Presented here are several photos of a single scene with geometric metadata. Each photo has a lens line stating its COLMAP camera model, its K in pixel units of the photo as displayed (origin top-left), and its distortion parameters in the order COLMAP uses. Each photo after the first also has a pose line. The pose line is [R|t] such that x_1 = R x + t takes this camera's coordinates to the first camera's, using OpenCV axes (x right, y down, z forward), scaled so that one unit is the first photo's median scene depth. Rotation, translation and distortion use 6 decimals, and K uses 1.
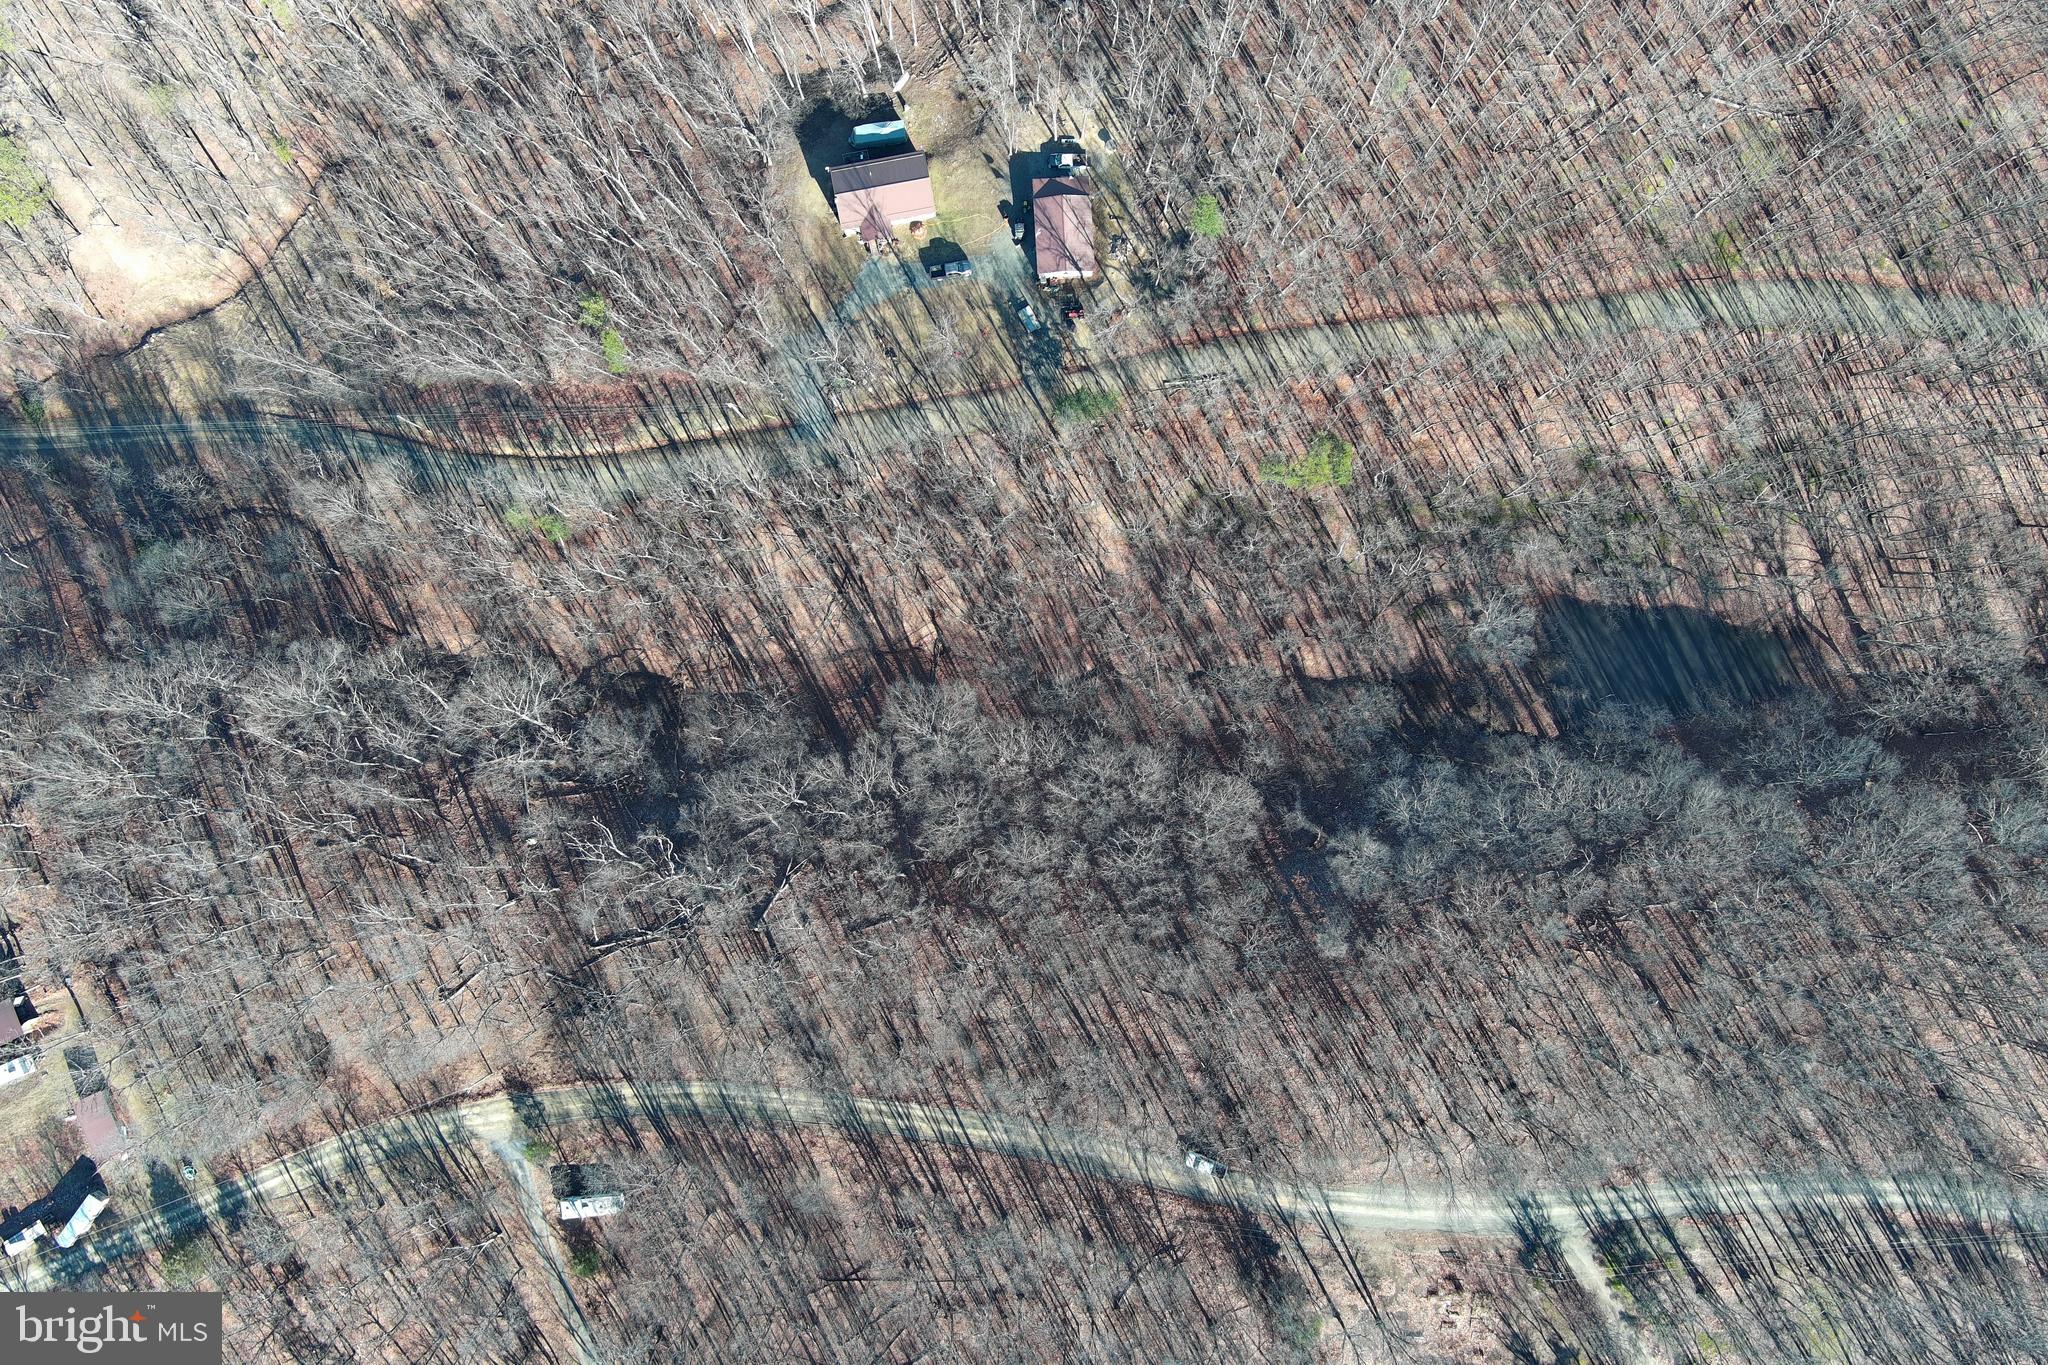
lens RADIAL K [[1586.2, 0, 1031.4], [0, 1586.2, 696.8], [0, 0, 1]] dist [0.011345, -0.004467]
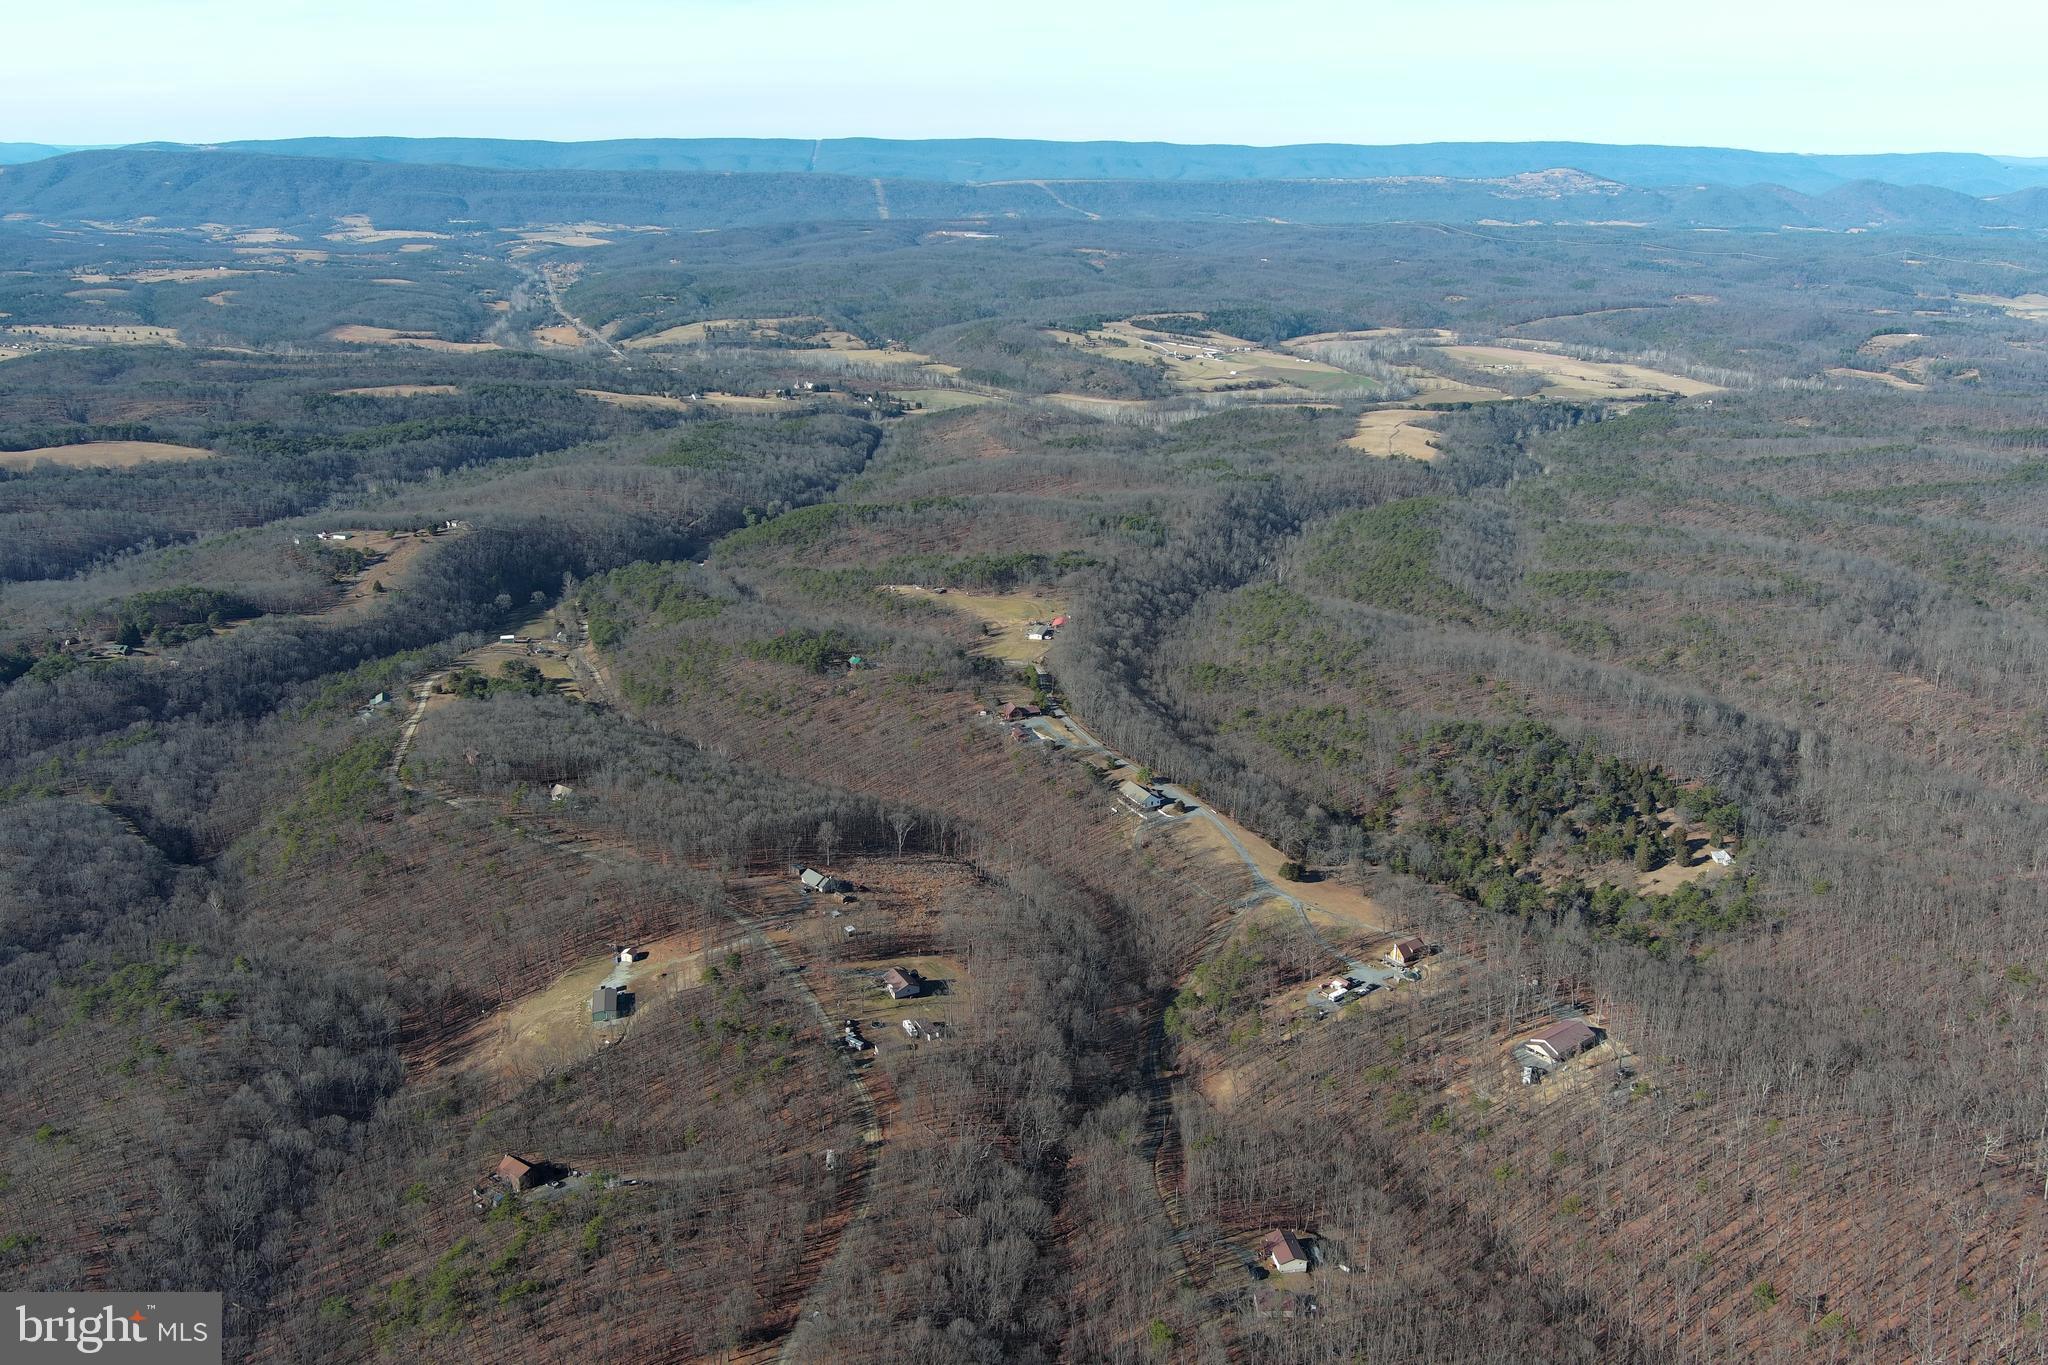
lens RADIAL K [[1586.2, 0, 1027.5], [0, 1586.2, 671.0], [0, 0, 1]] dist [0.011345, -0.004467]
pose [[-0.022260, 0.292028, -0.956151, 1.738300], [-0.999662, 0.006341, 0.025209, -0.032241], [0.013425, 0.956389, 0.291788, -0.365132]]
